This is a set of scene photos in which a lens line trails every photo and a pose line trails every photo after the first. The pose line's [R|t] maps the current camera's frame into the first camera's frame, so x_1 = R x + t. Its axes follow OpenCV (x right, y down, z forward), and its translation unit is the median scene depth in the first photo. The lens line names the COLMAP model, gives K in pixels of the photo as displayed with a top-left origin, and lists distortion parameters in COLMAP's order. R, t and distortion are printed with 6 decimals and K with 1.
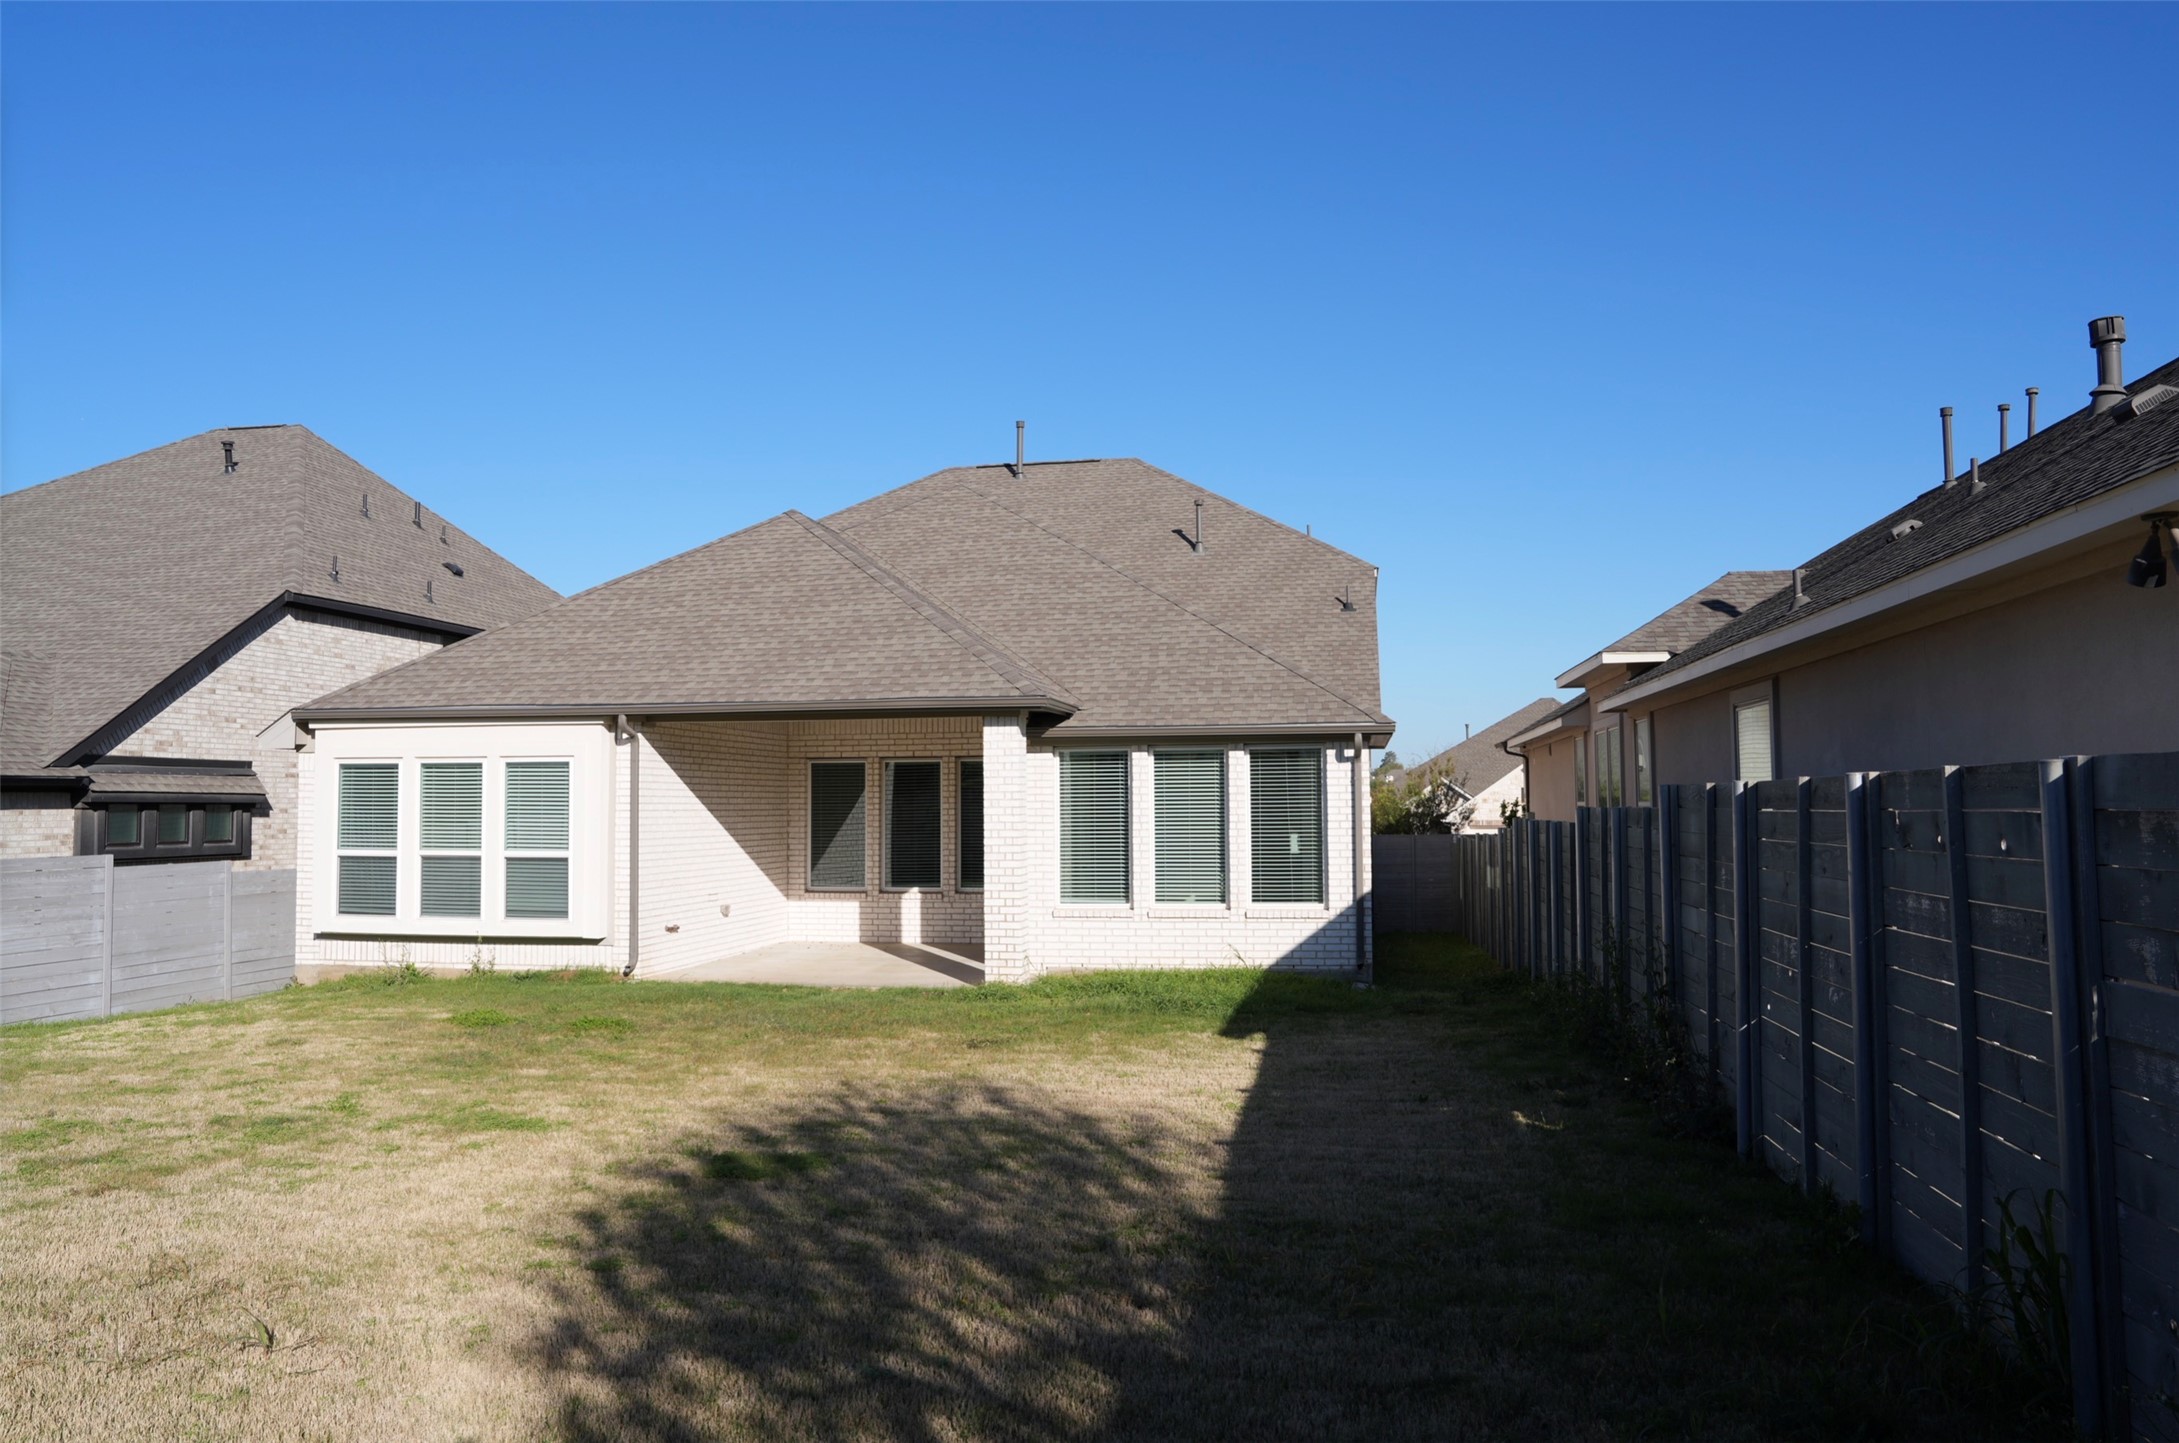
lens RADIAL K [[1514.1, 0, 1090.1], [0, 1514.1, 720.2], [0, 0, 1]] dist [-0.097280, 0.060956]
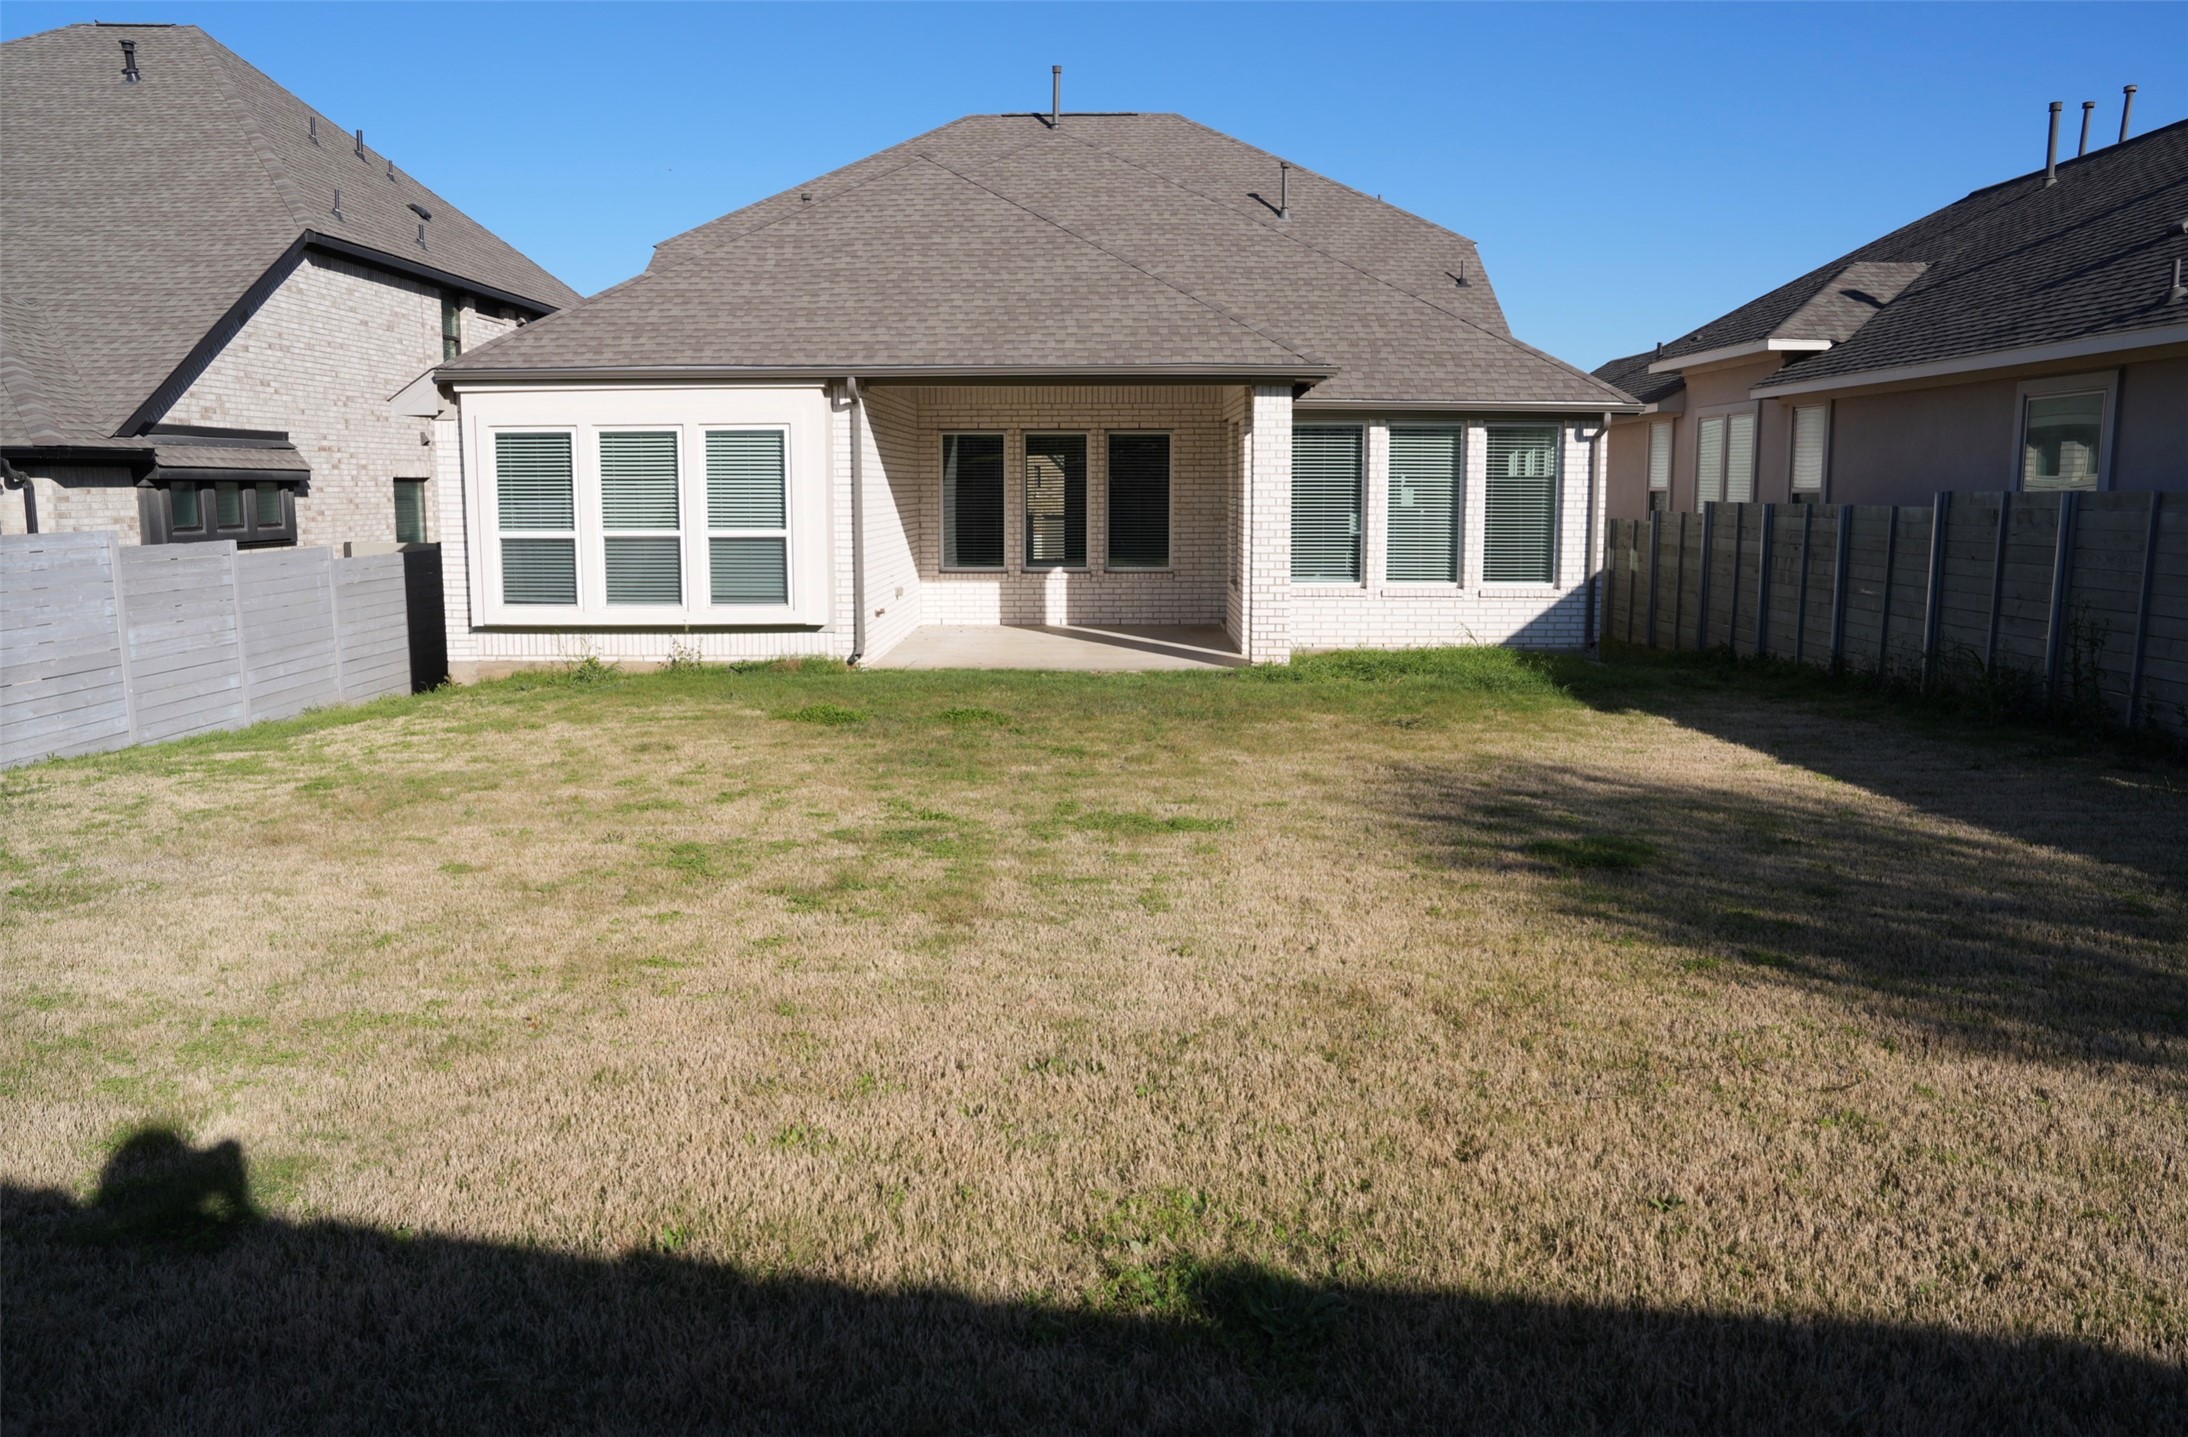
lens RADIAL K [[1520.3, 0, 1101.5], [0, 1520.3, 705.4], [0, 0, 1]] dist [-0.097280, 0.060956]
pose [[0.985290, -0.018217, 0.169917, -0.308175], [-0.015691, 0.980457, 0.196106, 0.008875], [-0.170169, -0.195887, 0.965749, 0.060322]]
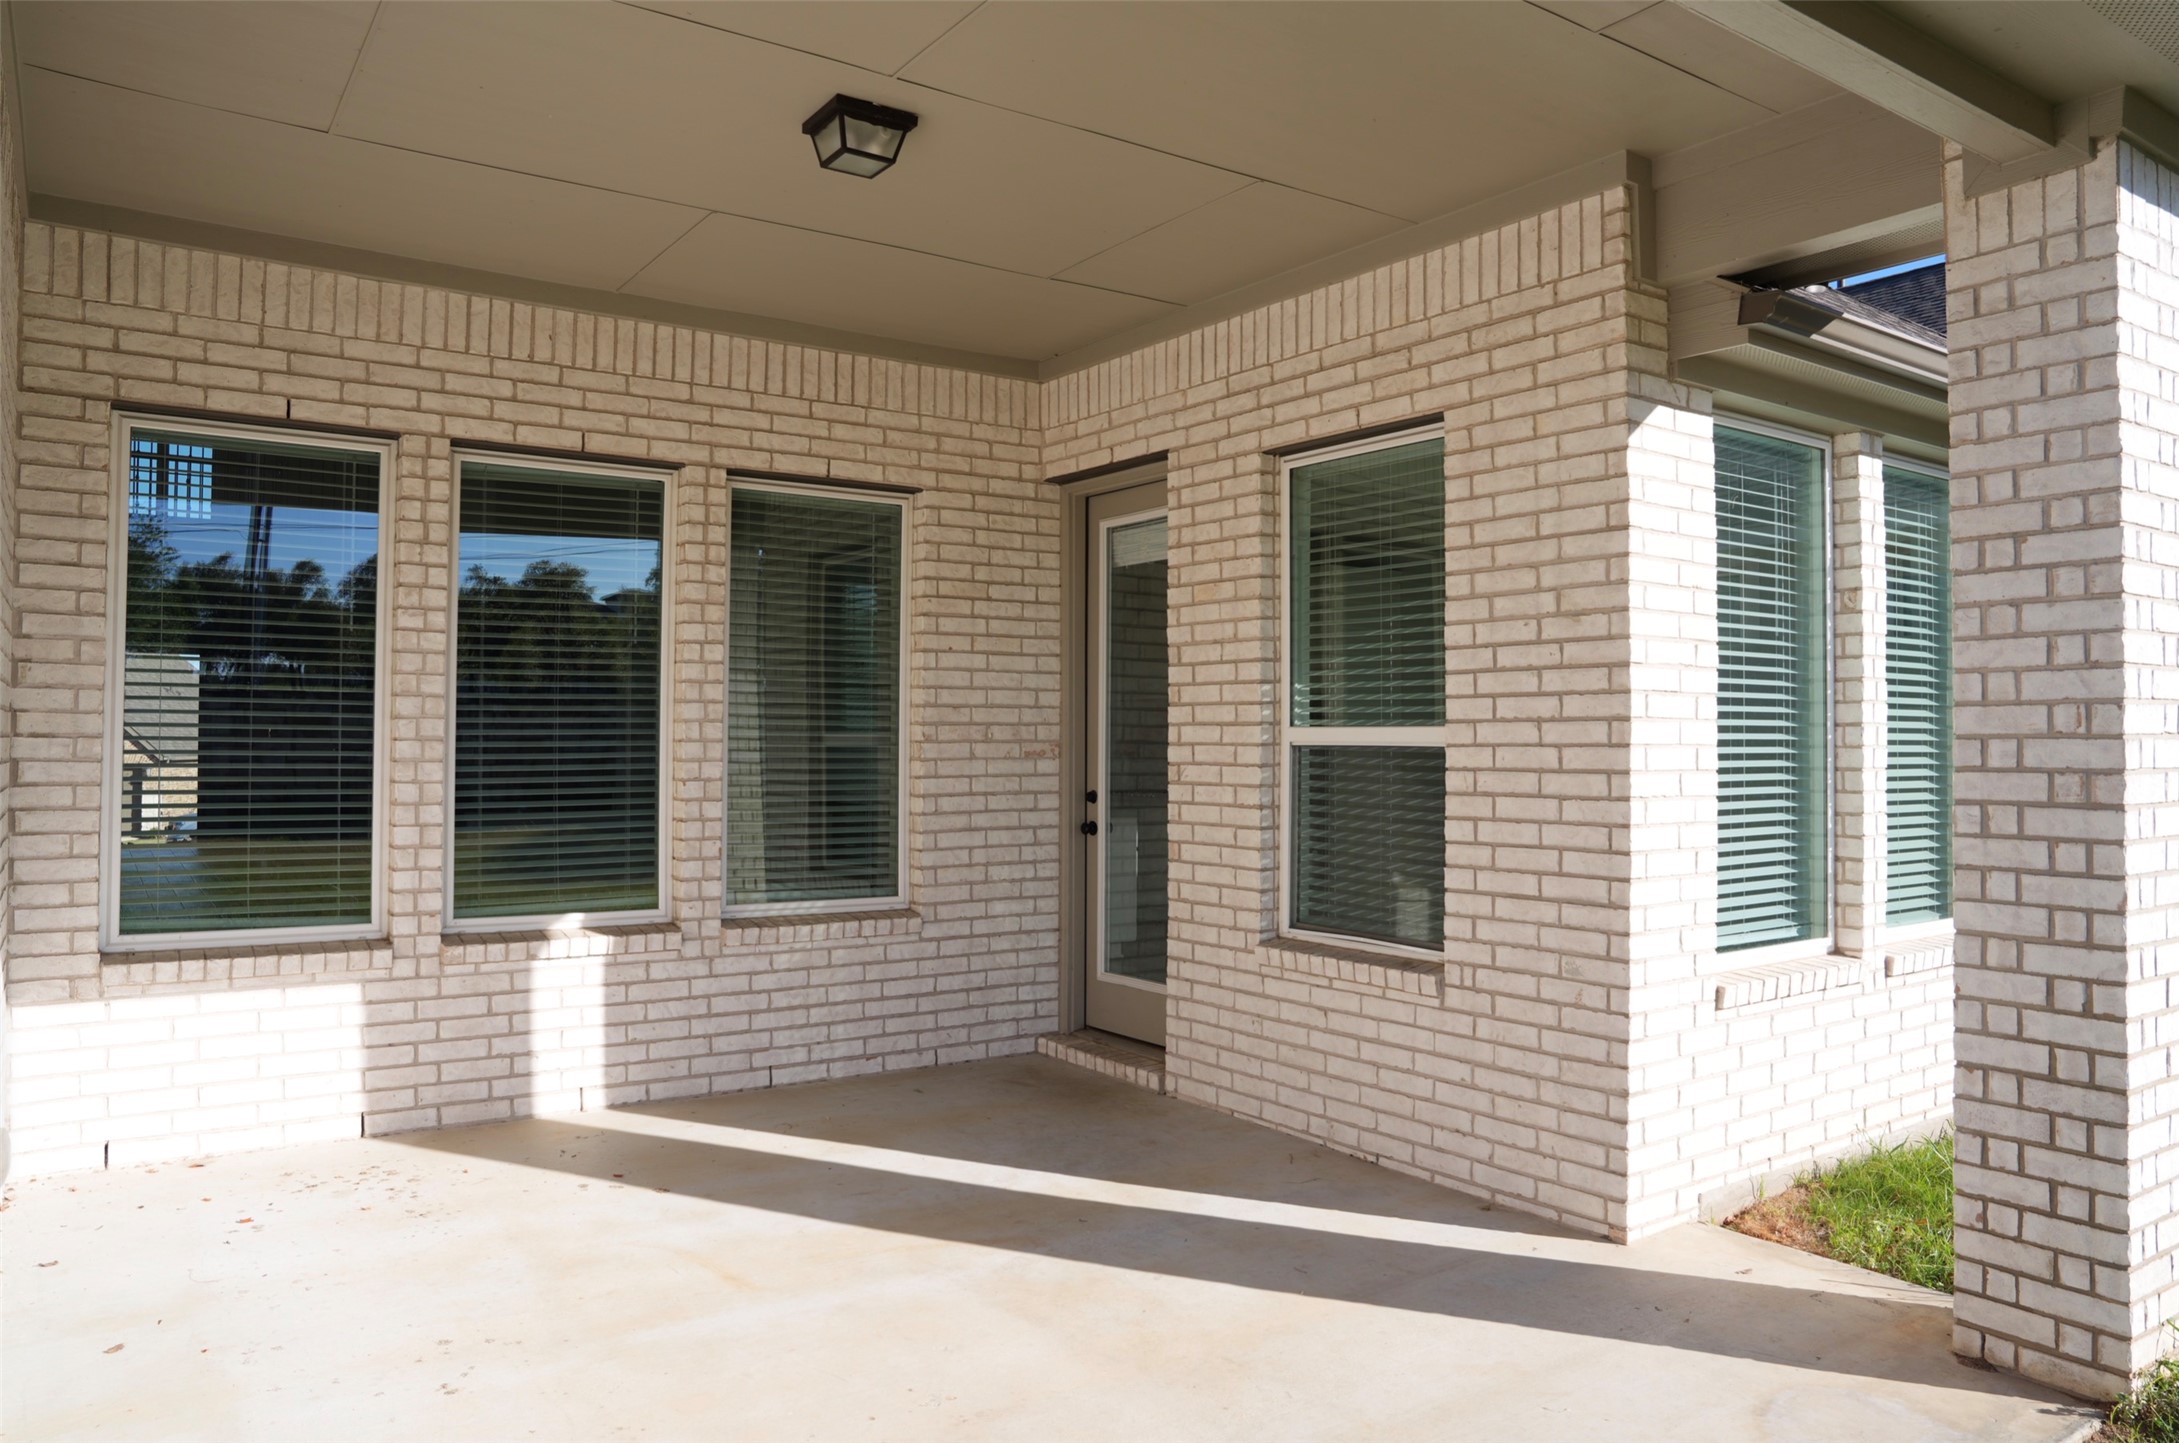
lens RADIAL K [[1514.1, 0, 1102.1], [0, 1514.1, 718.2], [0, 0, 1]] dist [-0.097280, 0.060956]
pose [[0.700169, 0.019779, 0.713703, -0.299065], [-0.048993, 0.998591, 0.020390, 0.076820], [-0.712294, -0.049243, 0.700151, 0.890940]]
